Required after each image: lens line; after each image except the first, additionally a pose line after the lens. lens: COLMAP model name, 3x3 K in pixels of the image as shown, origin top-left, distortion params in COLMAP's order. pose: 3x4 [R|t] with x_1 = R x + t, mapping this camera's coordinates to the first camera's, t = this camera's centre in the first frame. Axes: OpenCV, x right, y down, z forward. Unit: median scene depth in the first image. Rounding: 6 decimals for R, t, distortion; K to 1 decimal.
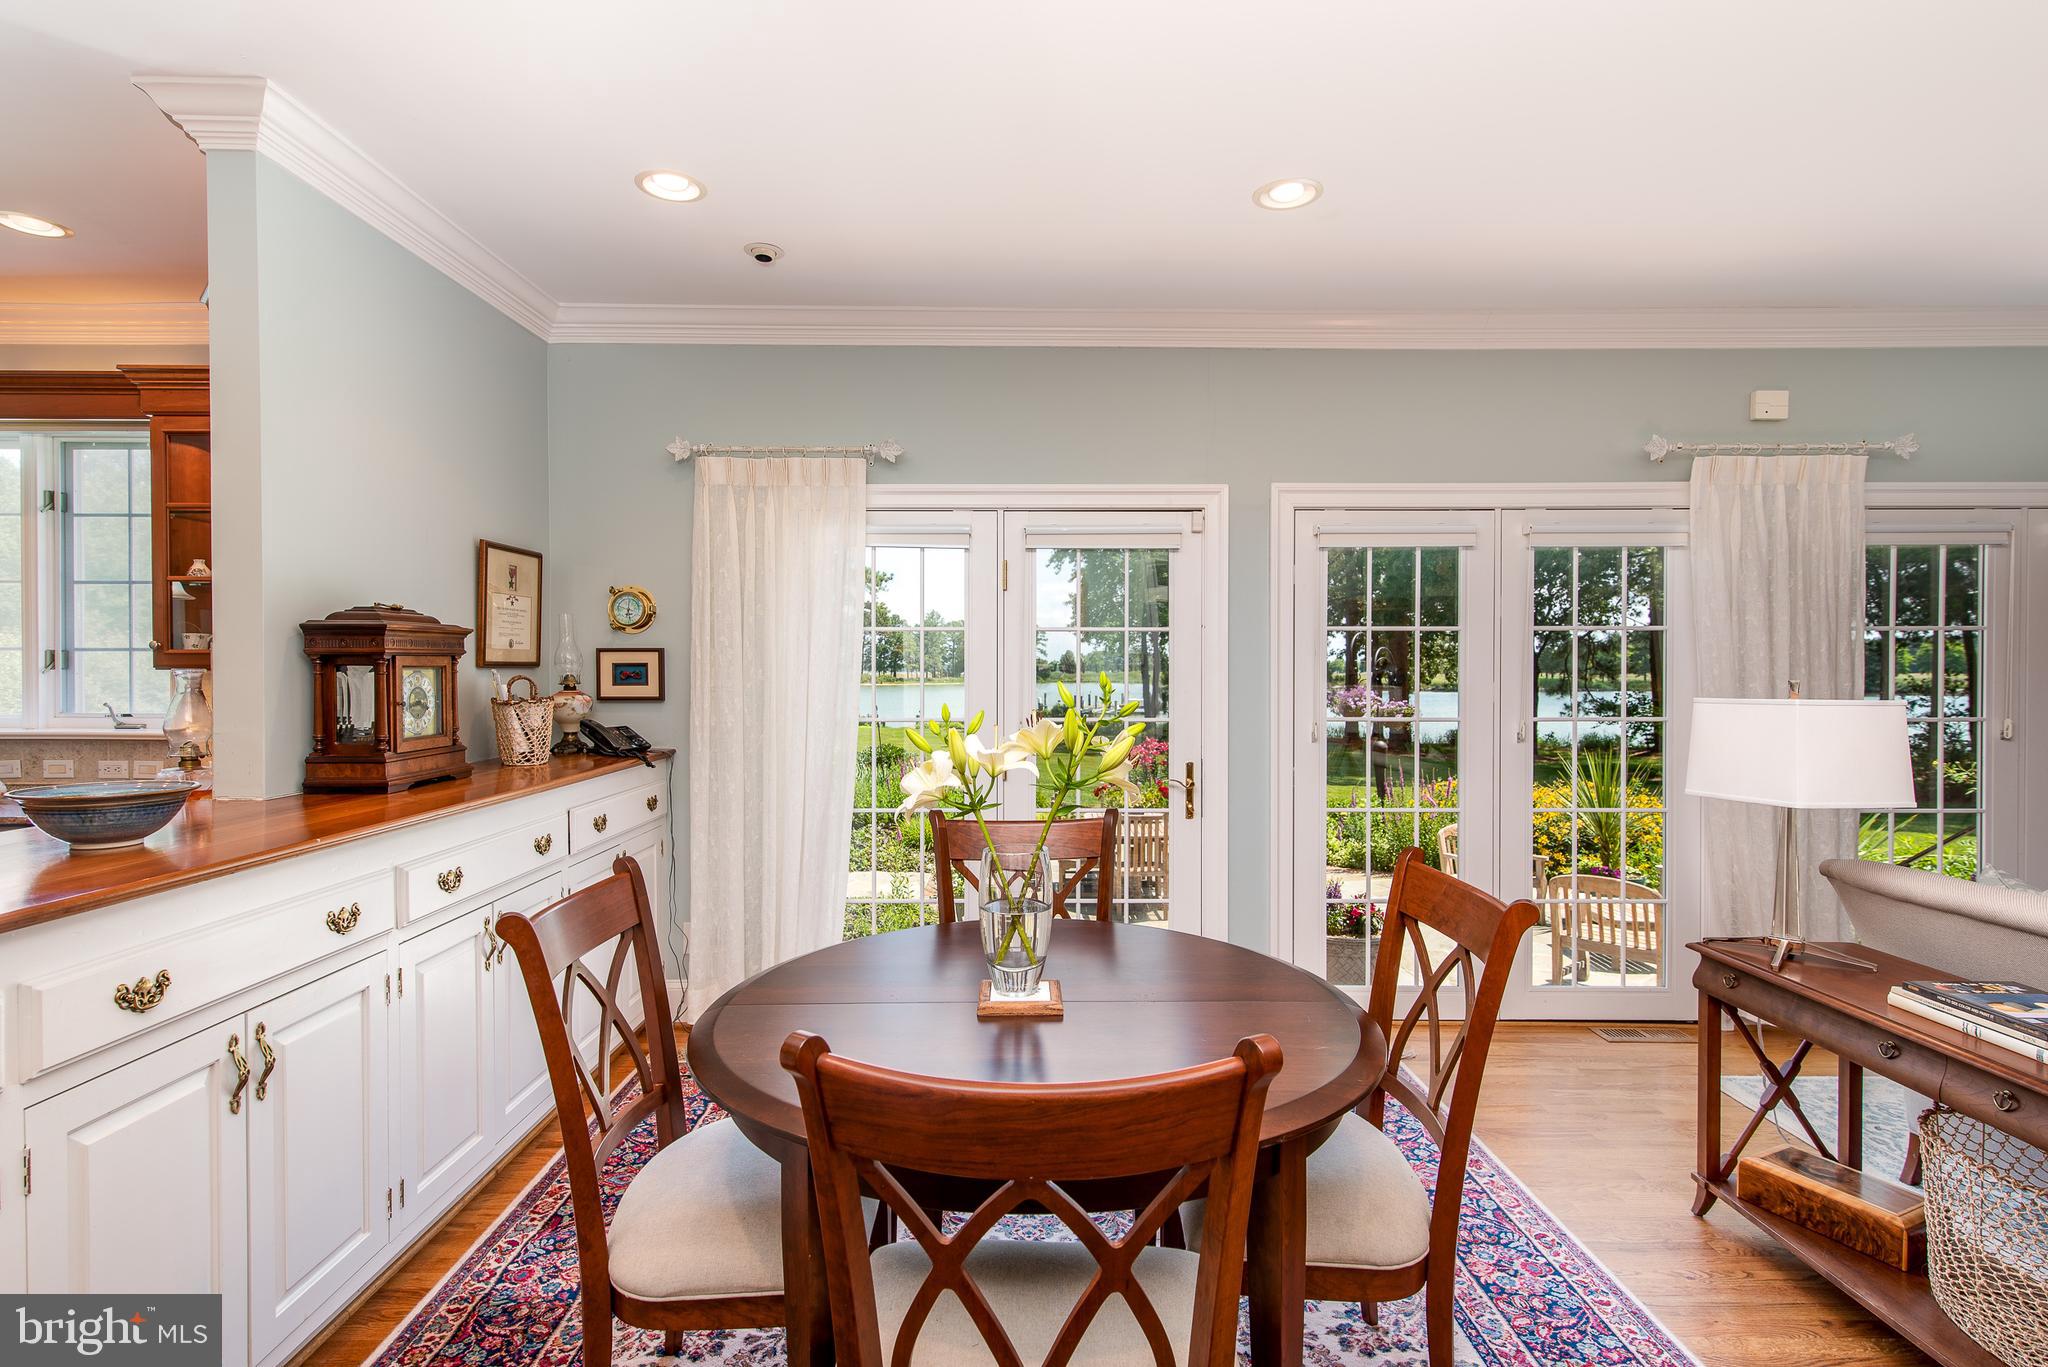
lens RADIAL K [[1025.4, 0, 1016.0], [0, 1025.4, 681.1], [0, 0, 1]] dist [0.004764, 0.000059]
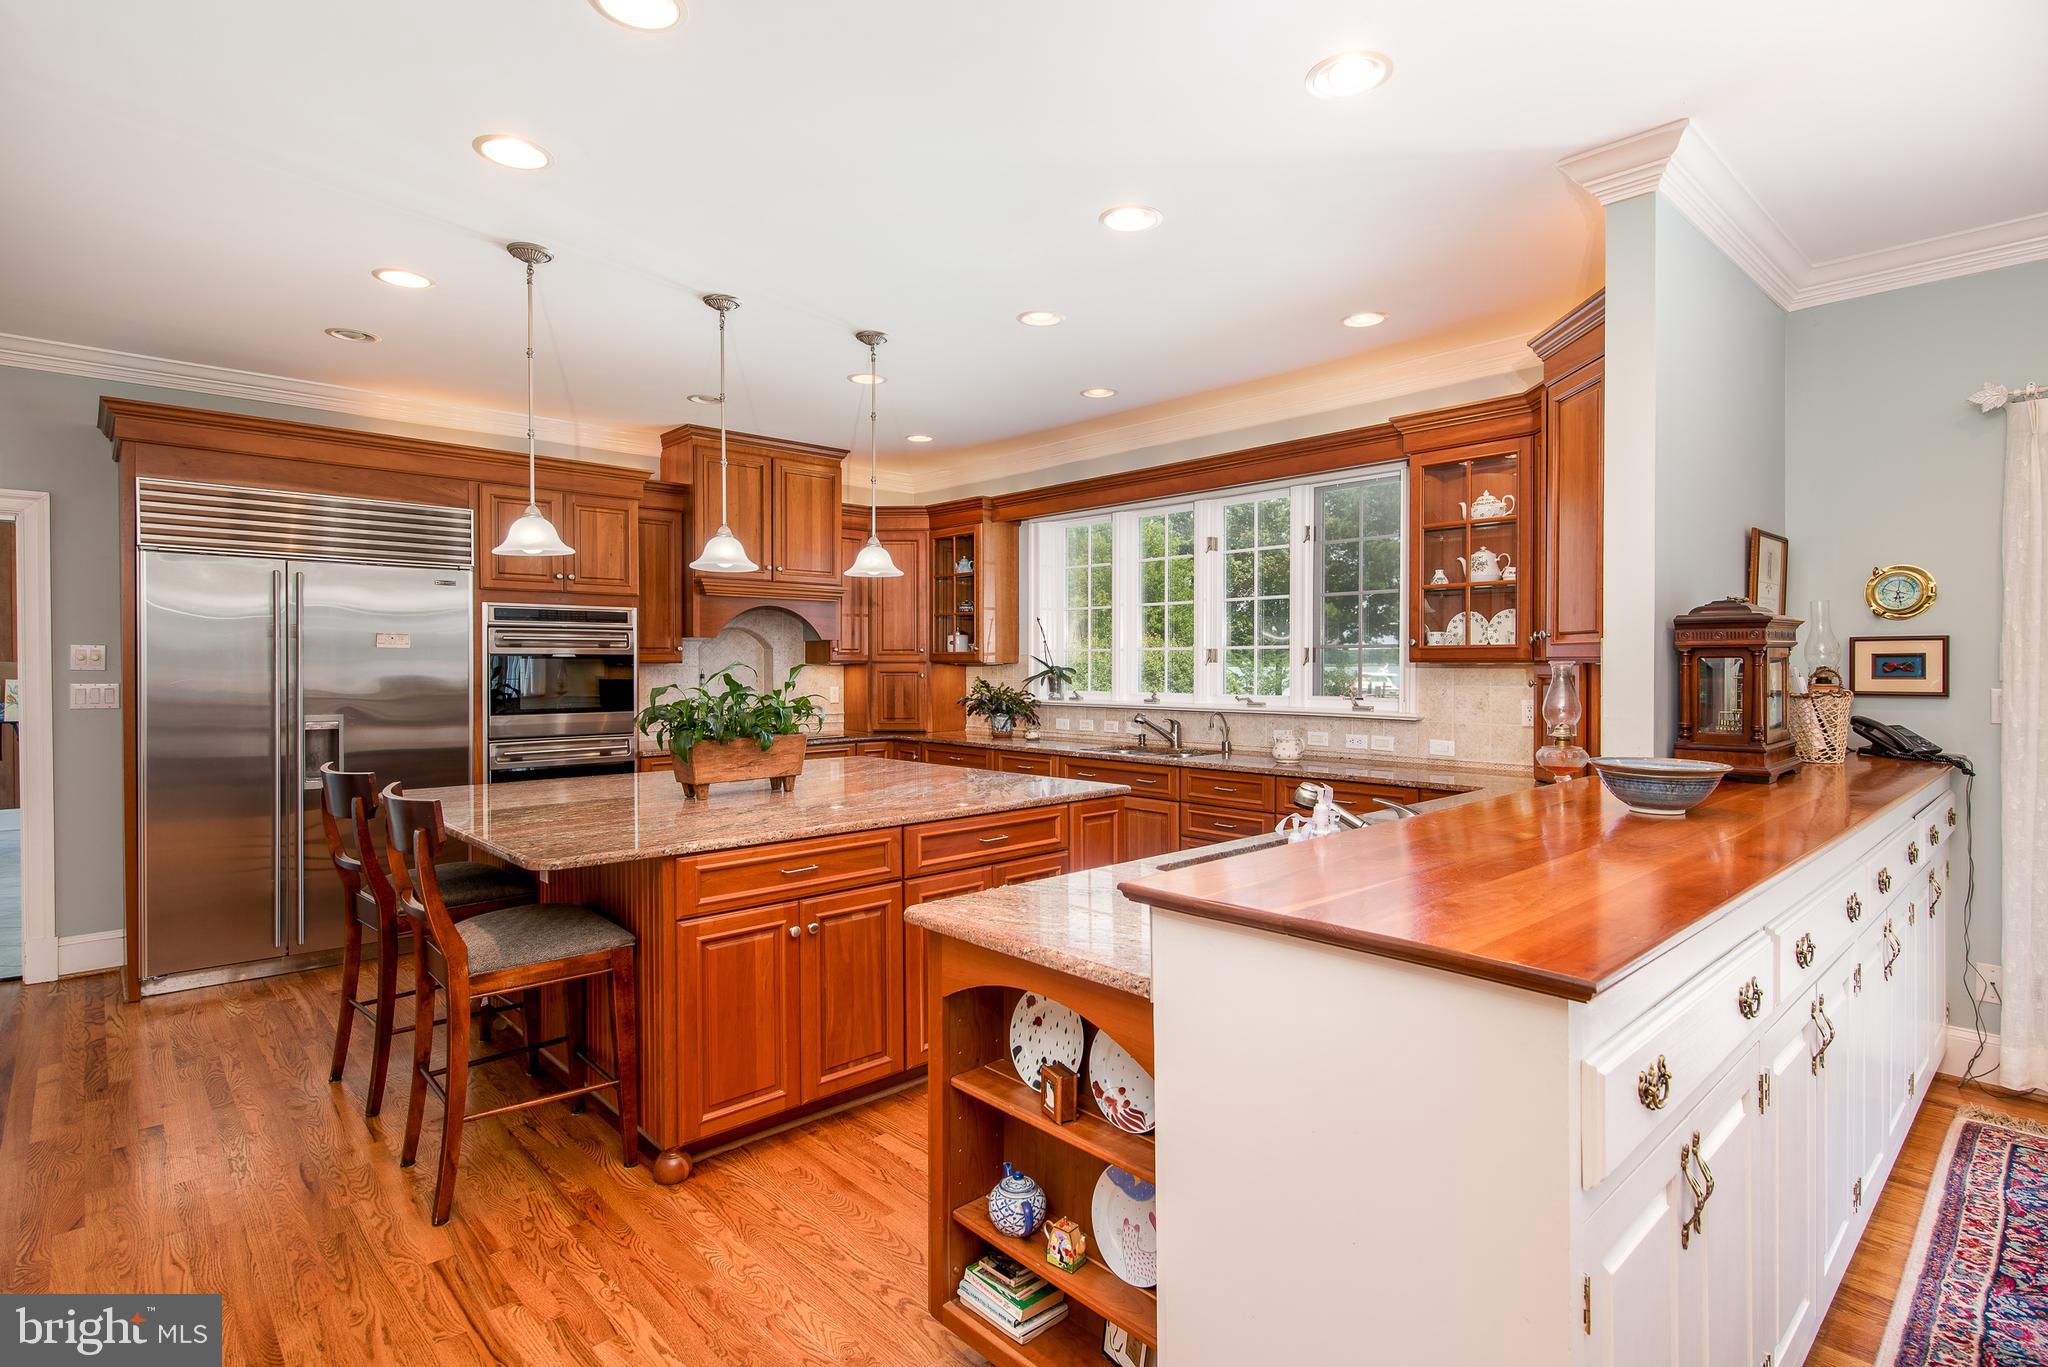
lens RADIAL K [[1025.4, 0, 1029.1], [0, 1025.4, 676.7], [0, 0, 1]] dist [0.004764, 0.000059]
pose [[0.665771, 0.009539, -0.746095, -0.220689], [-0.007186, 0.999954, 0.006372, 0.001928], [0.746121, 0.001119, 0.665809, -0.142538]]
